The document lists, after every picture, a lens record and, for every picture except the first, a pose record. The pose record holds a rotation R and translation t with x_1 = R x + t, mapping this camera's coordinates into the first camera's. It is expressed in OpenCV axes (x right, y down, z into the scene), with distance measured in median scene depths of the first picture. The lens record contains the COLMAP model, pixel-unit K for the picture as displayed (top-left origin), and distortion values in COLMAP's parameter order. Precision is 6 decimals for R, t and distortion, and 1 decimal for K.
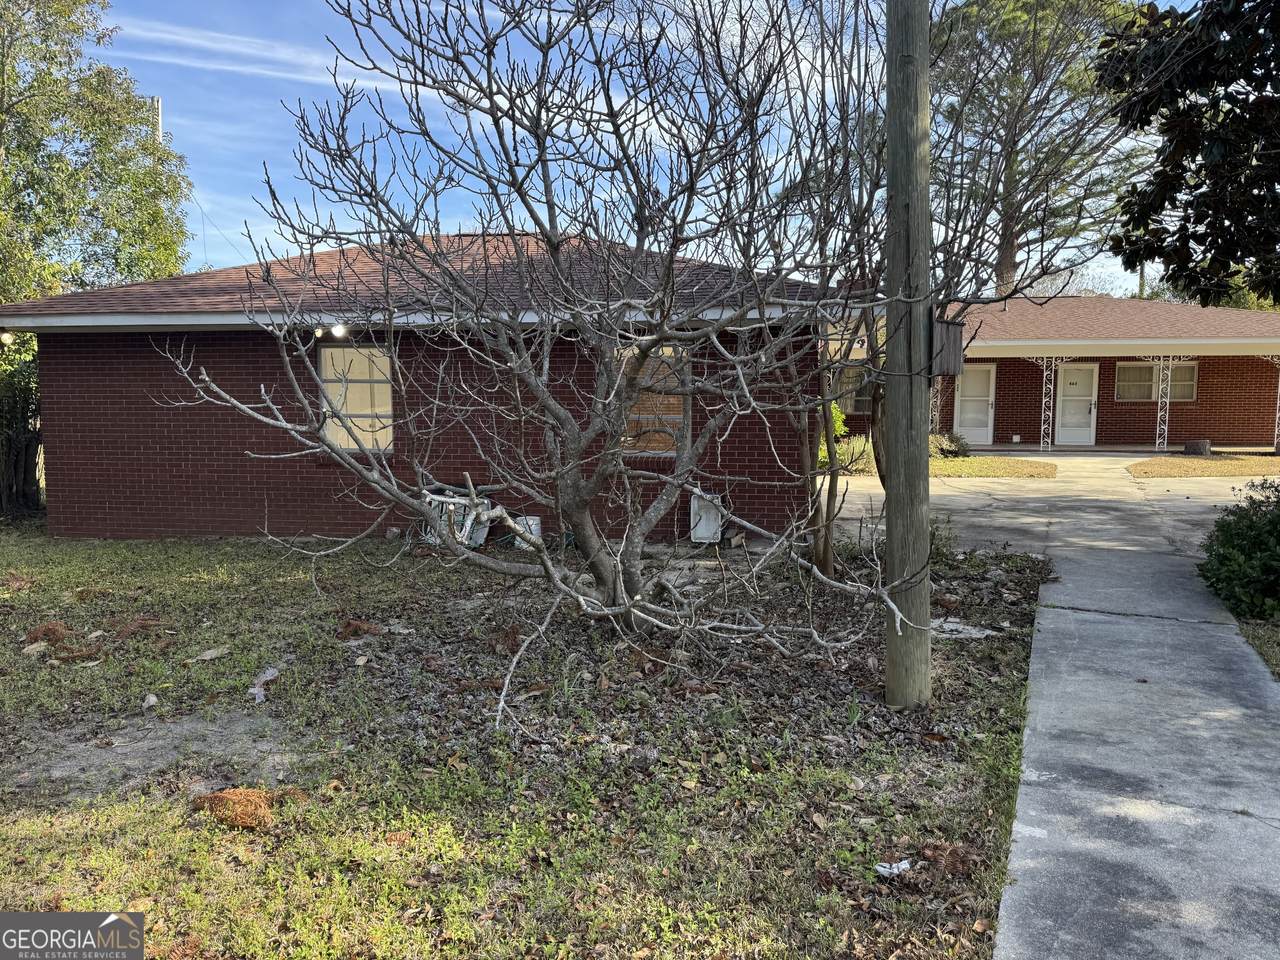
lens RADIAL K [[913.8, 0, 640.0], [0, 913.8, 480.0], [0, 0, 1]] dist [-0.002573, -0.000921]
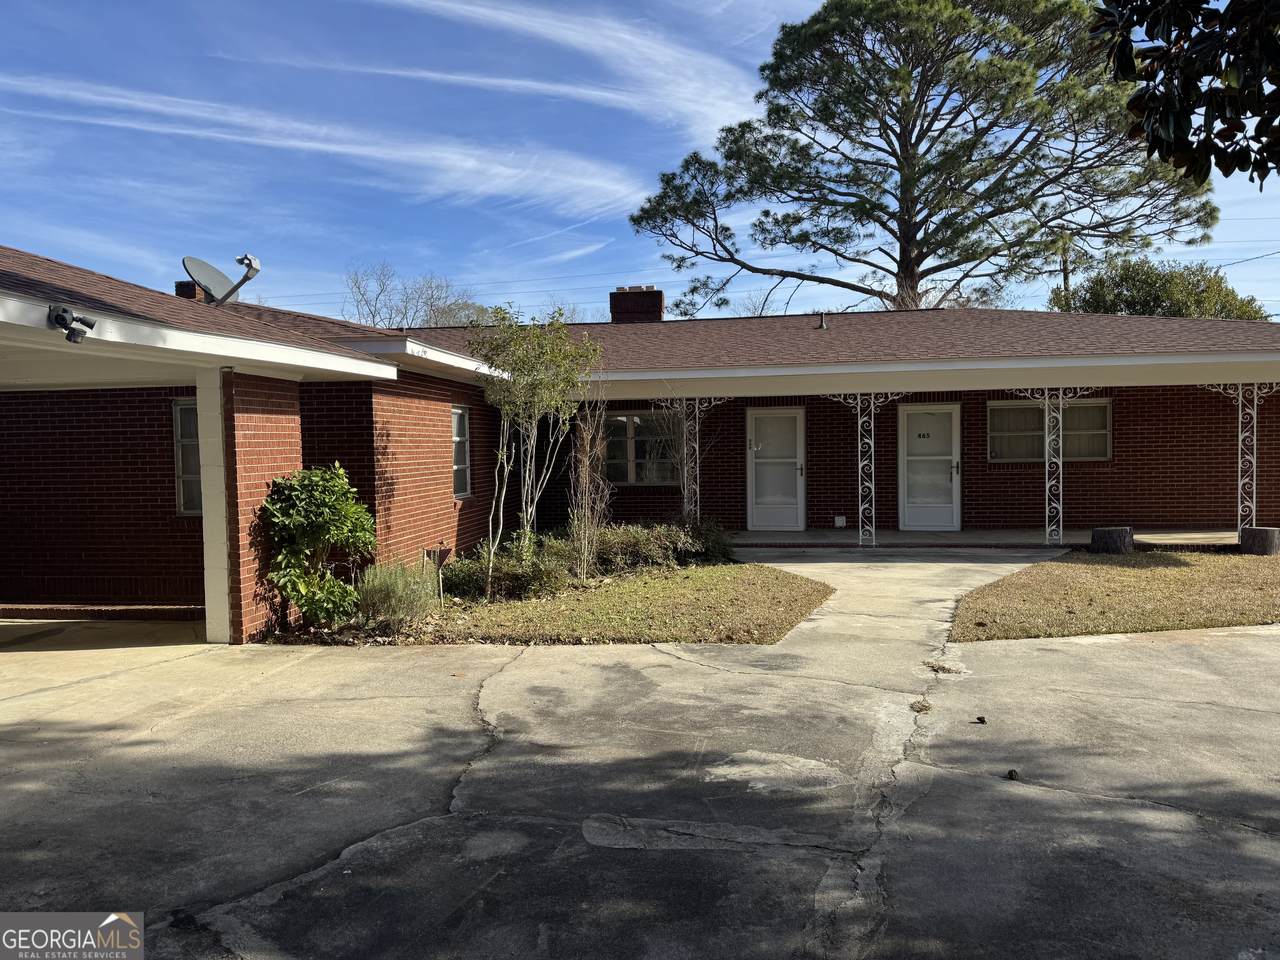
lens RADIAL K [[880.5, 0, 640.0], [0, 880.5, 480.0], [0, 0, 1]] dist [0.000336, -0.000022]
pose [[0.999669, -0.013818, 0.021720, 0.260365], [0.015030, 0.998278, -0.056698, -0.041669], [-0.020899, 0.057006, 0.998155, 0.384259]]
